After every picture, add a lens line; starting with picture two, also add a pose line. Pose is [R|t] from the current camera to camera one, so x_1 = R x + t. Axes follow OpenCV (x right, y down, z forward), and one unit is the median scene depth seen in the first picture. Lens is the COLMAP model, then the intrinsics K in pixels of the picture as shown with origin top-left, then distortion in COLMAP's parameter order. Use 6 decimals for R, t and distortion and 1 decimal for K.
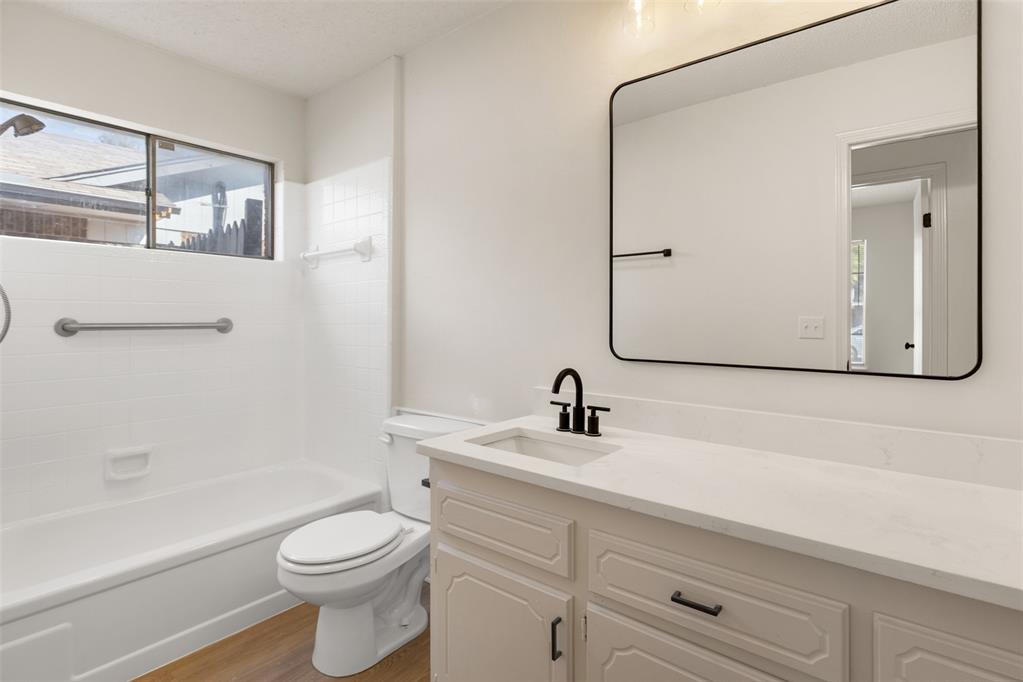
lens RADIAL K [[509.7, 0, 511.0], [0, 509.7, 308.1], [0, 0, 1]] dist [-0.003193, -0.000092]
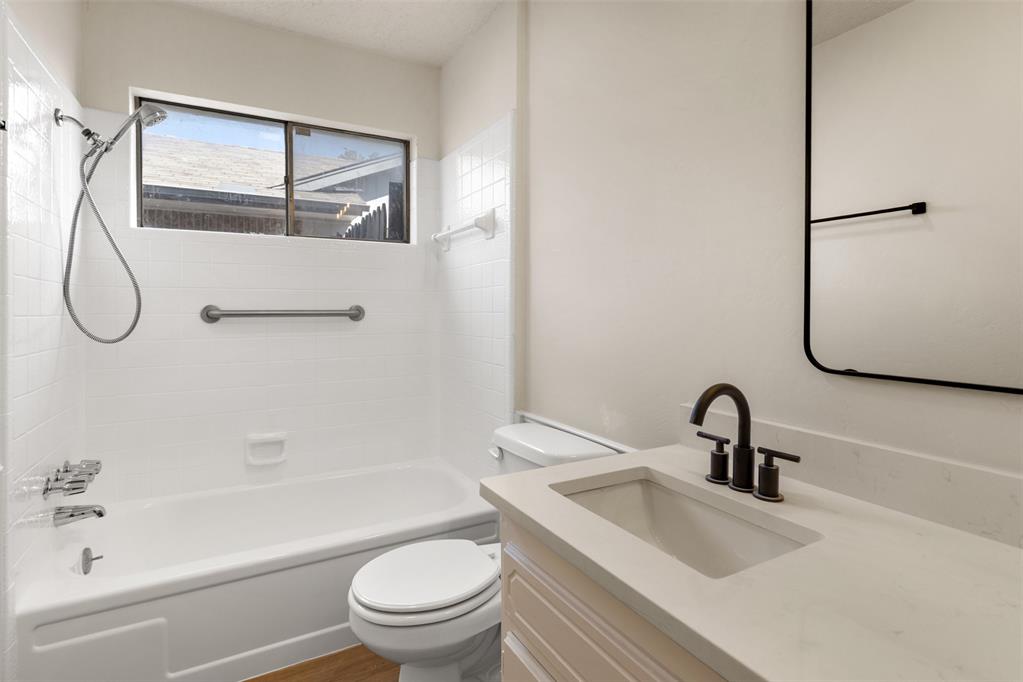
lens RADIAL K [[509.7, 0, 511.0], [0, 509.7, 308.1], [0, 0, 1]] dist [-0.003193, -0.000092]
pose [[0.931011, -0.000742, -0.364991, 0.065229], [0.008231, 0.999786, 0.018963, 0.009647], [0.364899, -0.020659, 0.930818, 0.226900]]
